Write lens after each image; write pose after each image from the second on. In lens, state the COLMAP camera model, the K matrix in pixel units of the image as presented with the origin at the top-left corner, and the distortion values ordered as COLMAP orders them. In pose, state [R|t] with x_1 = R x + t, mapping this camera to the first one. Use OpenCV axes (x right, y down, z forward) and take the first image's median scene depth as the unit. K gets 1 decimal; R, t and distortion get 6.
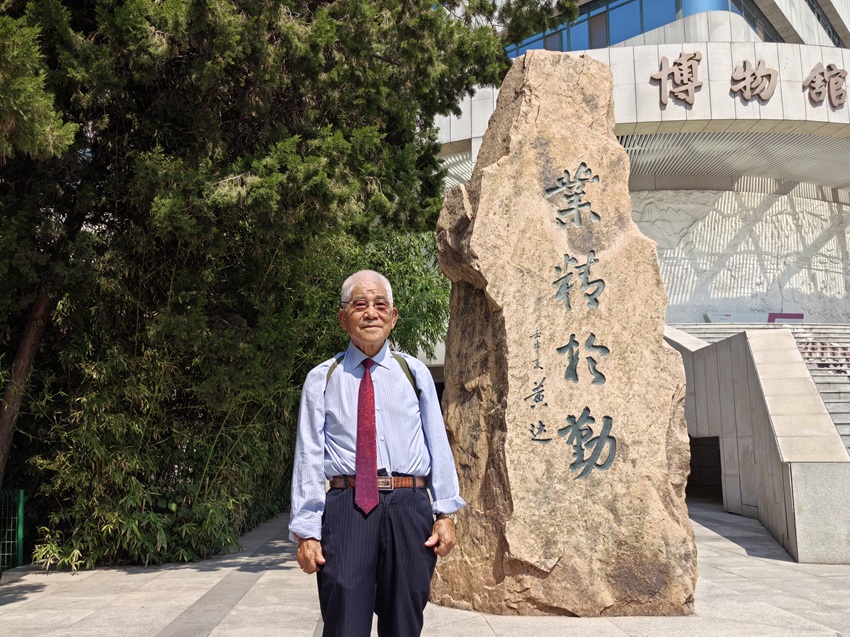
lens RADIAL K [[770.2, 0, 425.0], [0, 770.2, 318.5], [0, 0, 1]] dist [0.051366, -0.097787]
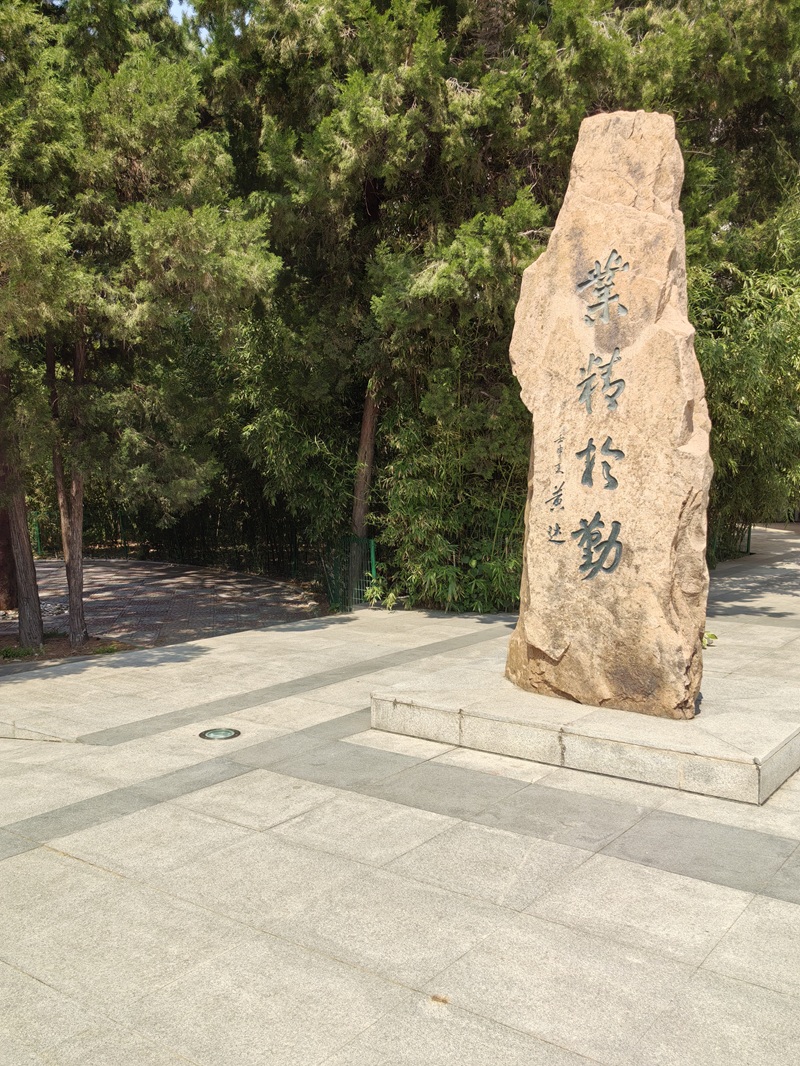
lens RADIAL K [[965.9, 0, 400.0], [0, 965.9, 533.0], [0, 0, 1]] dist [0.051366, -0.097787]
pose [[0.764685, 0.051219, -0.642366, 0.815987], [0.100098, 0.975296, 0.196924, -0.131609], [0.636583, -0.214884, 0.740667, -0.106540]]
